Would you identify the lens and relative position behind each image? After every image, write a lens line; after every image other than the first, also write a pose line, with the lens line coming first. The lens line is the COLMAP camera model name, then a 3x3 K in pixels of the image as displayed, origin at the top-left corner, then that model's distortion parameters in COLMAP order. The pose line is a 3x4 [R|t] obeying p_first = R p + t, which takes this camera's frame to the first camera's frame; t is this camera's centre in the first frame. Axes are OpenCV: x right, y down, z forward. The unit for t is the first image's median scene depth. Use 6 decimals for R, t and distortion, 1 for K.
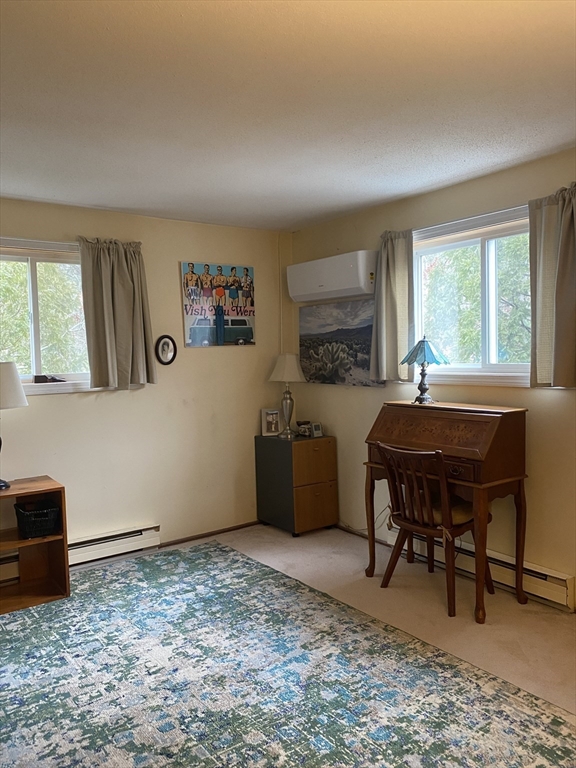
lens RADIAL K [[595.6, 0, 284.2], [0, 595.6, 385.0], [0, 0, 1]] dist [0.047141, -0.036271]
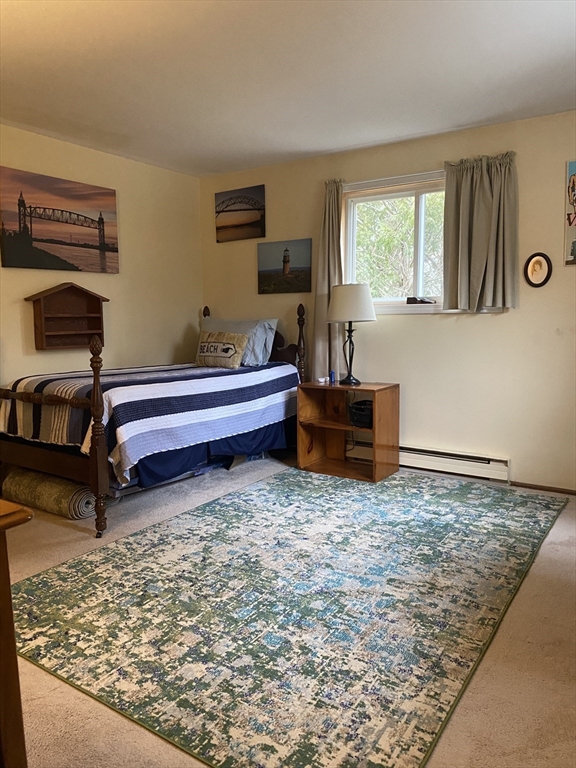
lens RADIAL K [[595.6, 0, 284.1], [0, 595.6, 387.3], [0, 0, 1]] dist [0.047141, -0.036271]
pose [[0.329191, 0.134892, -0.934579, 0.679542], [-0.052739, 0.990825, 0.124433, 0.028453], [0.942789, 0.008327, 0.333285, 0.448191]]
